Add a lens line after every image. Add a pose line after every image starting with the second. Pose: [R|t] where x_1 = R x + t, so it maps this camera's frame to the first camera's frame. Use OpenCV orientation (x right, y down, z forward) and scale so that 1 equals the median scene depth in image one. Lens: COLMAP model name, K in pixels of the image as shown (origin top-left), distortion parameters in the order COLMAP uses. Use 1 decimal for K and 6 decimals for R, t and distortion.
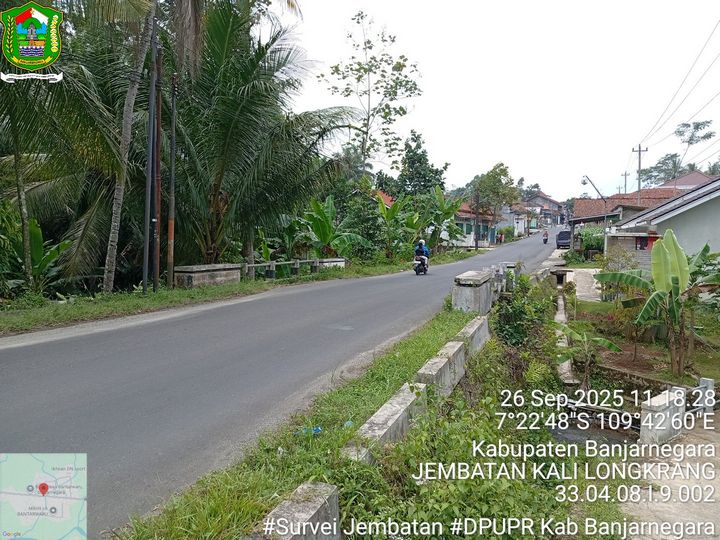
lens RADIAL K [[550.8, 0, 357.0], [0, 550.8, 272.4], [0, 0, 1]] dist [0.106999, -0.226639]
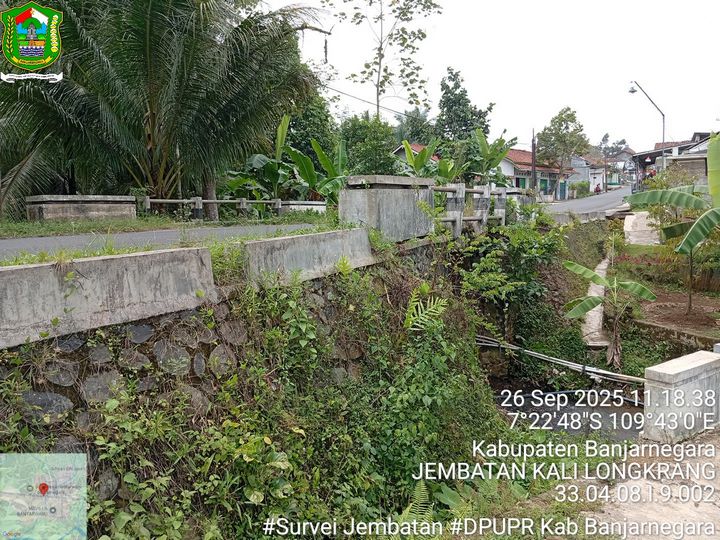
lens RADIAL K [[550.8, 0, 357.0], [0, 550.8, 272.4], [0, 0, 1]] dist [0.106999, -0.226639]
pose [[0.989437, -0.027639, -0.142304, 0.071424], [0.034268, 0.998429, 0.044342, 0.023367], [0.140855, -0.048750, 0.988829, 0.093049]]
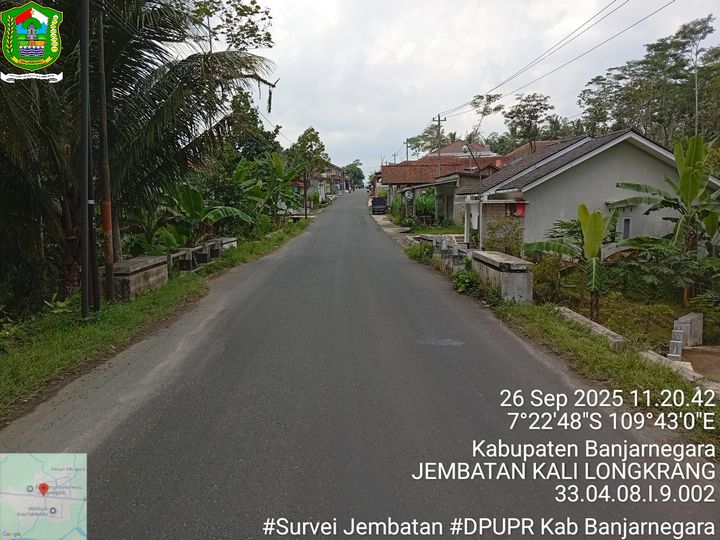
lens RADIAL K [[553.9, 0, 358.9], [0, 553.9, 274.5], [0, 0, 1]] dist [0.065131, -0.132244]
pose [[0.920779, -0.070710, 0.383623, -0.091439], [0.045609, 0.996204, 0.074149, -0.011836], [-0.387410, -0.050778, 0.920508, 0.074618]]
